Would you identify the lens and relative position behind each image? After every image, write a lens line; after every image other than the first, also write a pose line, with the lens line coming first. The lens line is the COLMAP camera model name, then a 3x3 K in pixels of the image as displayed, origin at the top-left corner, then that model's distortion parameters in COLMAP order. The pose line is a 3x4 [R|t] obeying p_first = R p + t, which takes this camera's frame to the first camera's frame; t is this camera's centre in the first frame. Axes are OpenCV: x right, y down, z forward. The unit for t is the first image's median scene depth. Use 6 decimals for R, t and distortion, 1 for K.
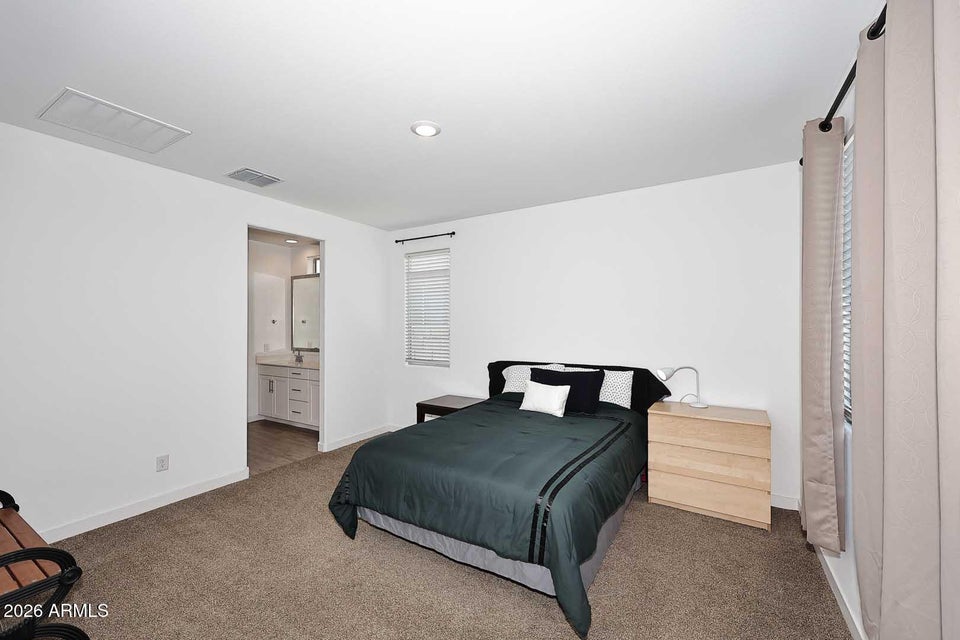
lens RADIAL K [[379.3, 0, 476.8], [0, 379.3, 322.6], [0, 0, 1]] dist [-0.005524, -0.000145]
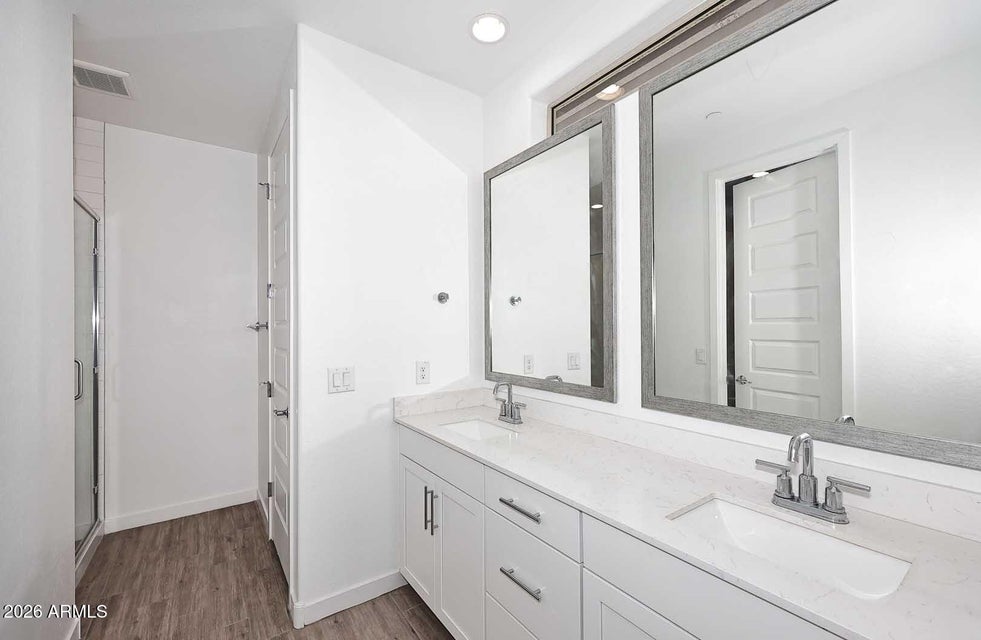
lens RADIAL K [[398.1, 0, 491.2], [0, 398.1, 321.9], [0, 0, 1]] dist [-0.001673, 0.000186]
pose [[0.916567, -0.001918, -0.399877, -0.344728], [0.001770, 0.999998, -0.000738, 0.020757], [0.399877, -0.000031, 0.916569, 0.675396]]
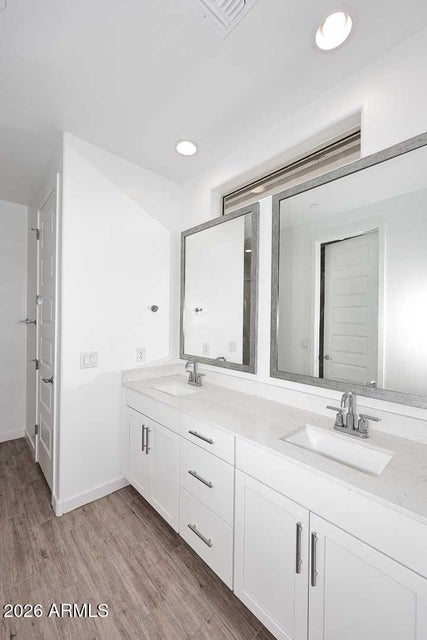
lens RADIAL K [[252.9, 0, 213.6], [0, 252.9, 319.6], [0, 0, 1]] dist [-0.005524, -0.000145]
pose [[0.959818, 0.019969, -0.279912, -0.340925], [-0.018115, 0.999793, 0.009211, 0.009435], [0.280038, -0.003771, 0.959982, 0.655045]]
